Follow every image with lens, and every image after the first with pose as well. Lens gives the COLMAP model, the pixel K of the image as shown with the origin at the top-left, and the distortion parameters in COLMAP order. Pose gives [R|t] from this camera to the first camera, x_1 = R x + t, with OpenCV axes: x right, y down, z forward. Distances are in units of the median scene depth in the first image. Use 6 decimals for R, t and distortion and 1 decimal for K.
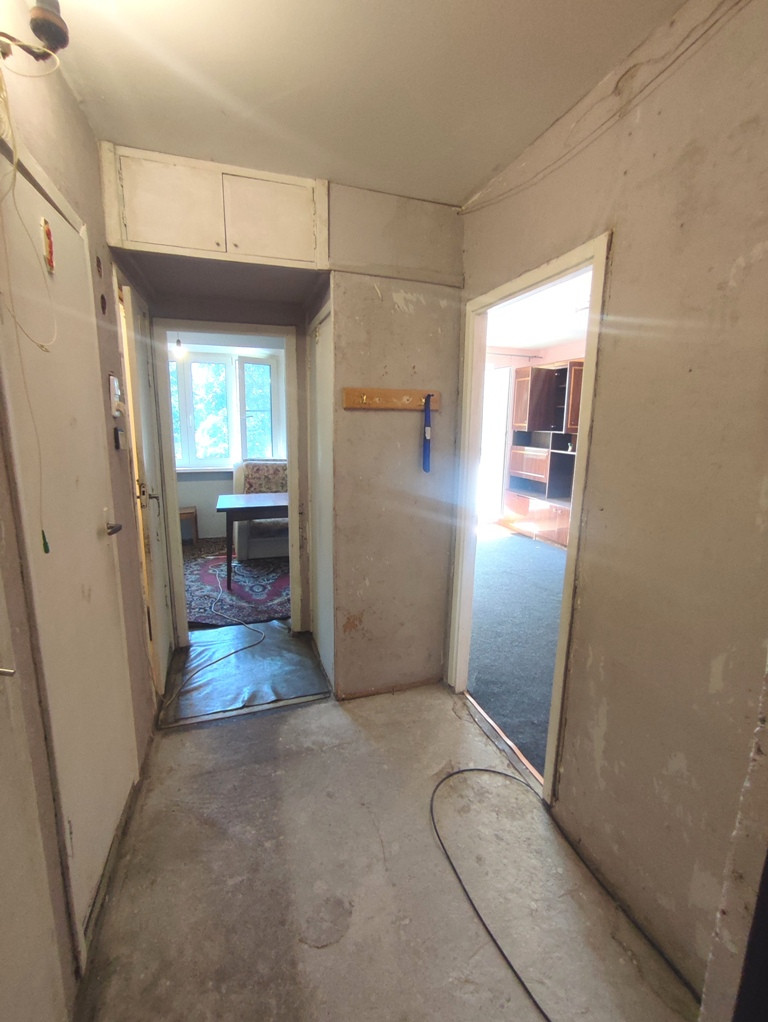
lens RADIAL K [[462.2, 0, 384.0], [0, 462.2, 511.0], [0, 0, 1]] dist [-0.046014, 0.035057]
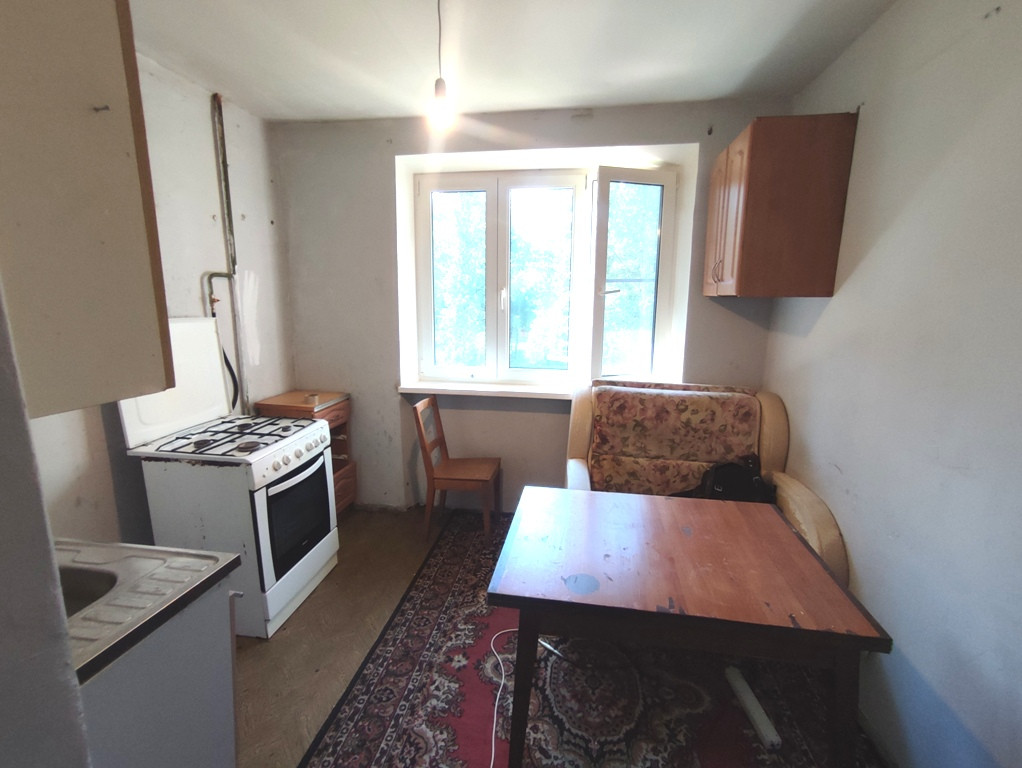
lens RADIAL K [[462.2, 0, 509.9], [0, 462.2, 380.1], [0, 0, 1]] dist [-0.046014, 0.035057]
pose [[0.887107, 0.079705, -0.454630, -0.225691], [-0.086123, 0.996263, 0.006613, -0.148963], [0.453458, 0.033287, 0.890656, 0.733084]]
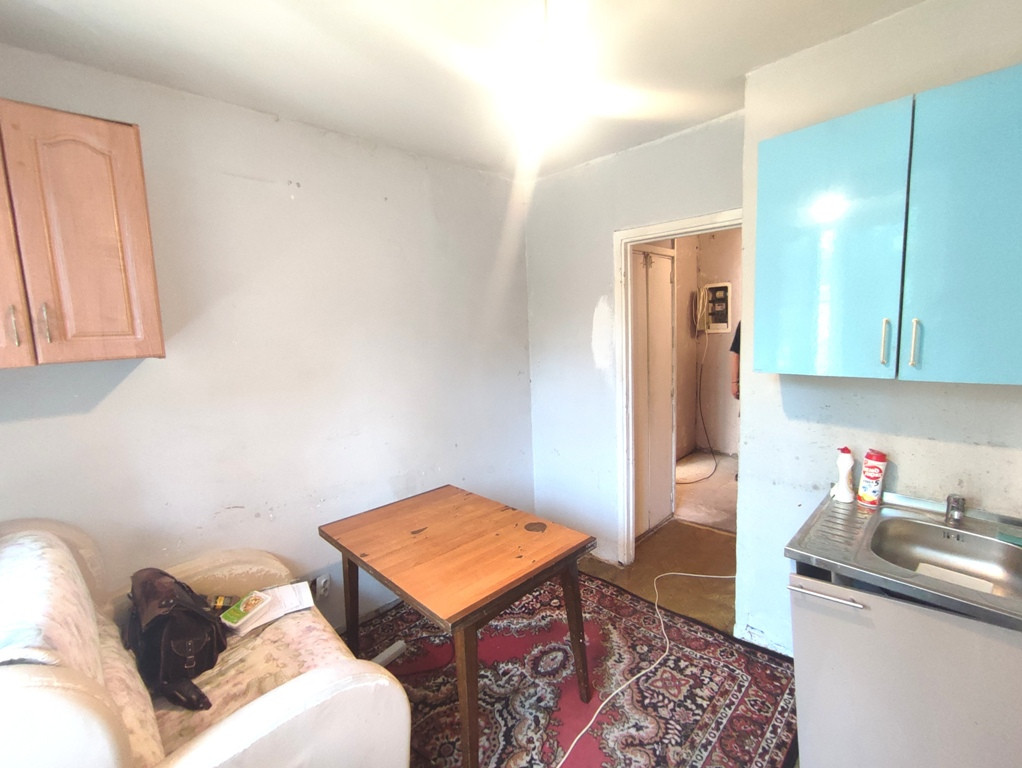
lens RADIAL K [[462.2, 0, 509.9], [0, 462.2, 380.1], [0, 0, 1]] dist [-0.046014, 0.035057]
pose [[-0.445475, -0.106249, 0.888967, -0.706208], [0.208067, 0.953461, 0.218223, -0.266720], [-0.870781, 0.282177, -0.402636, 1.208399]]
